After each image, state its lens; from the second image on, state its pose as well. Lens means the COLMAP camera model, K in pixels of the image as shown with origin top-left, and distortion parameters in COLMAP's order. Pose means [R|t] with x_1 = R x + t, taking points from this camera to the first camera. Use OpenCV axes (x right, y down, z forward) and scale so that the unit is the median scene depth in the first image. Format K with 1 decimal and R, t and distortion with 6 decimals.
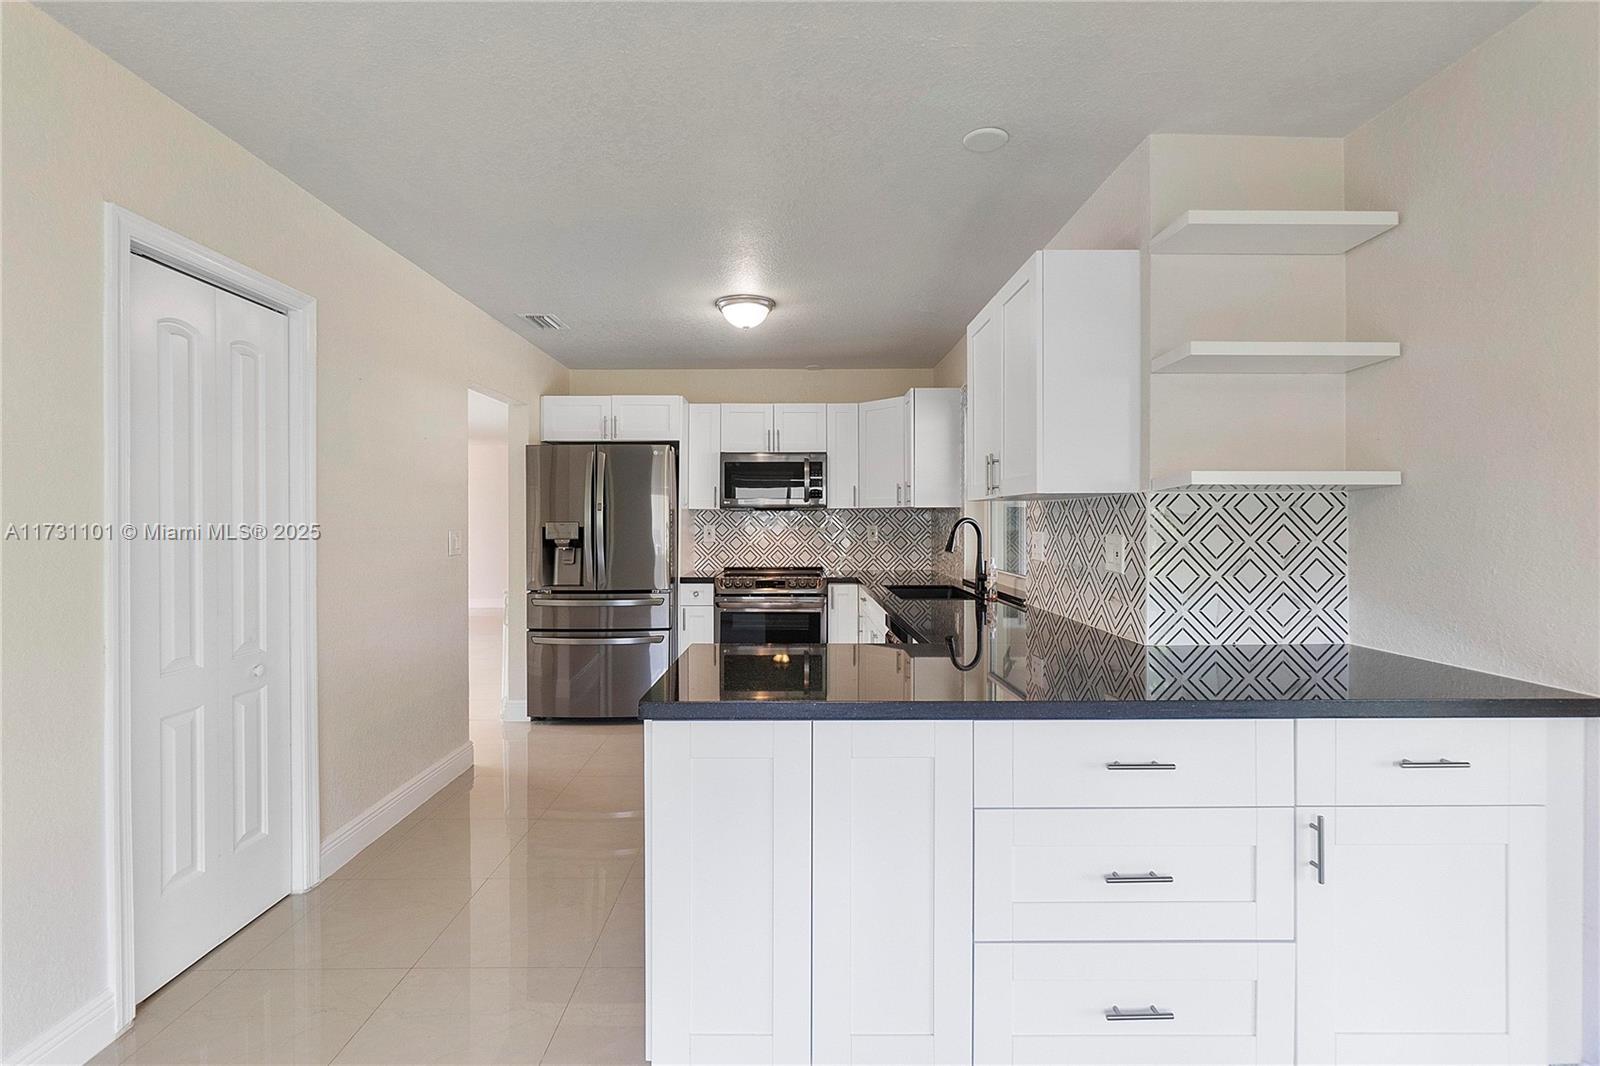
lens RADIAL K [[692.0, 0, 801.2], [0, 692.0, 527.9], [0, 0, 1]] dist [-0.002669, -0.000228]
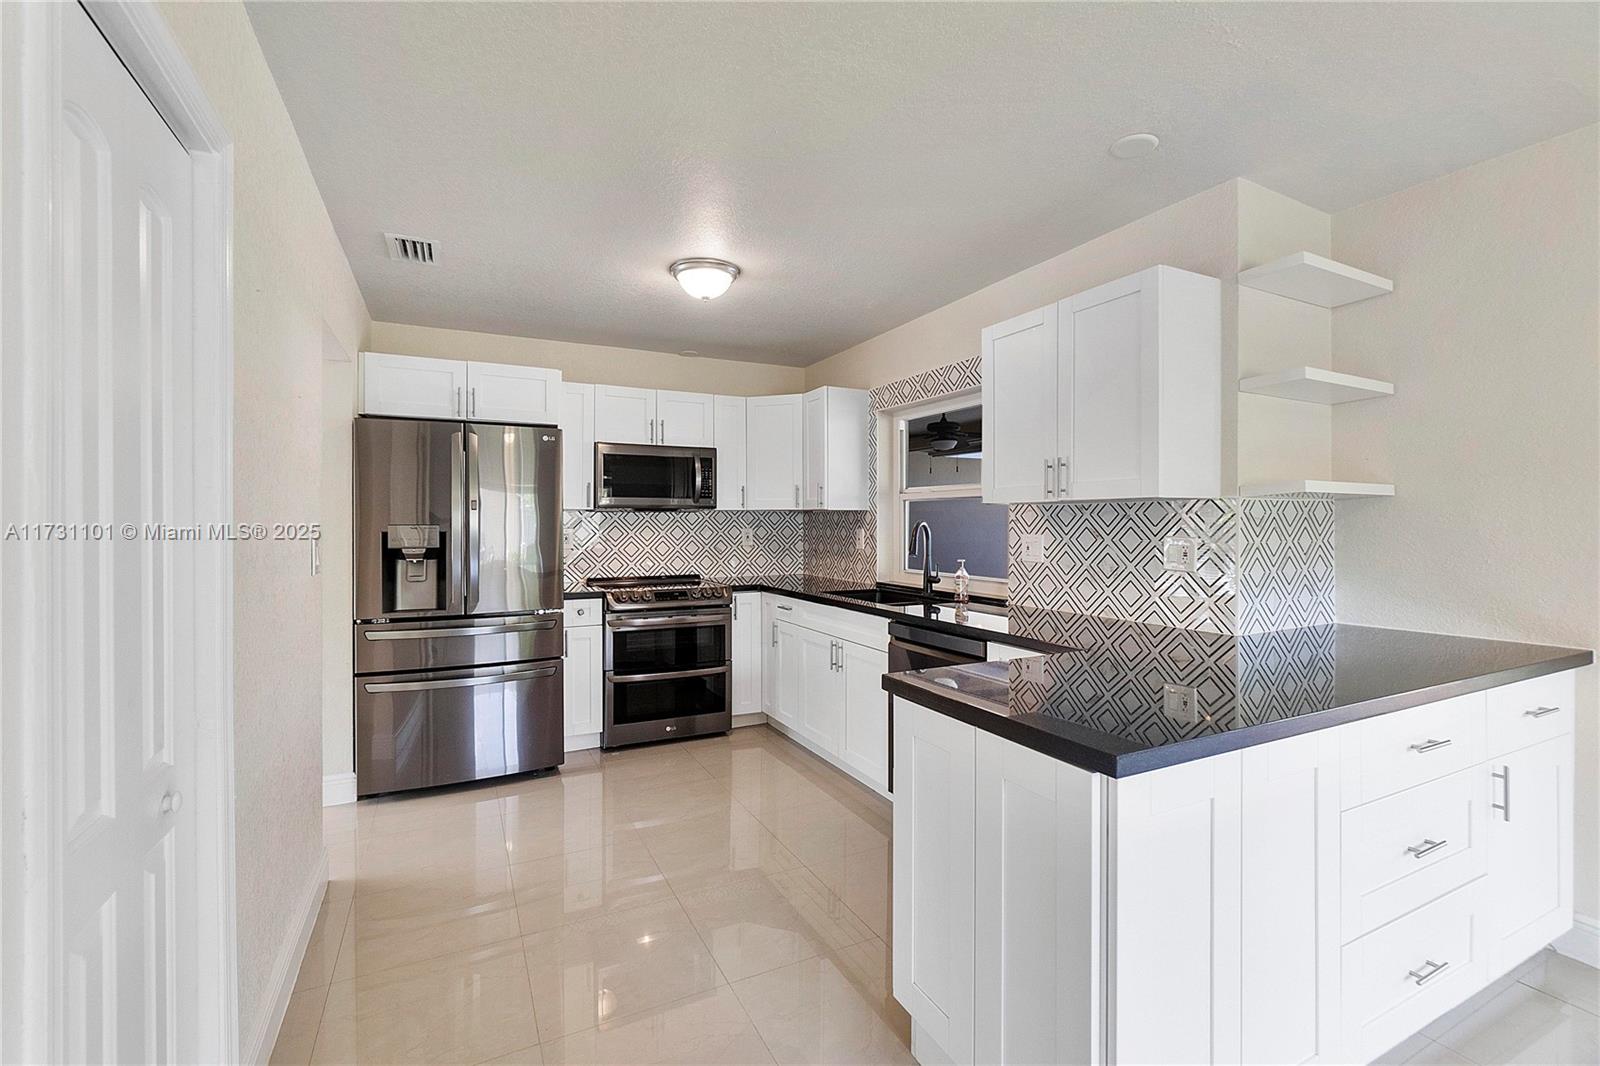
lens RADIAL K [[692.0, 0, 801.2], [0, 692.0, 527.9], [0, 0, 1]] dist [-0.002669, -0.000228]
pose [[0.897757, -0.002211, 0.440486, -0.293765], [0.004031, 0.999987, -0.003196, -0.001277], [-0.440473, 0.004644, 0.897754, 0.148749]]
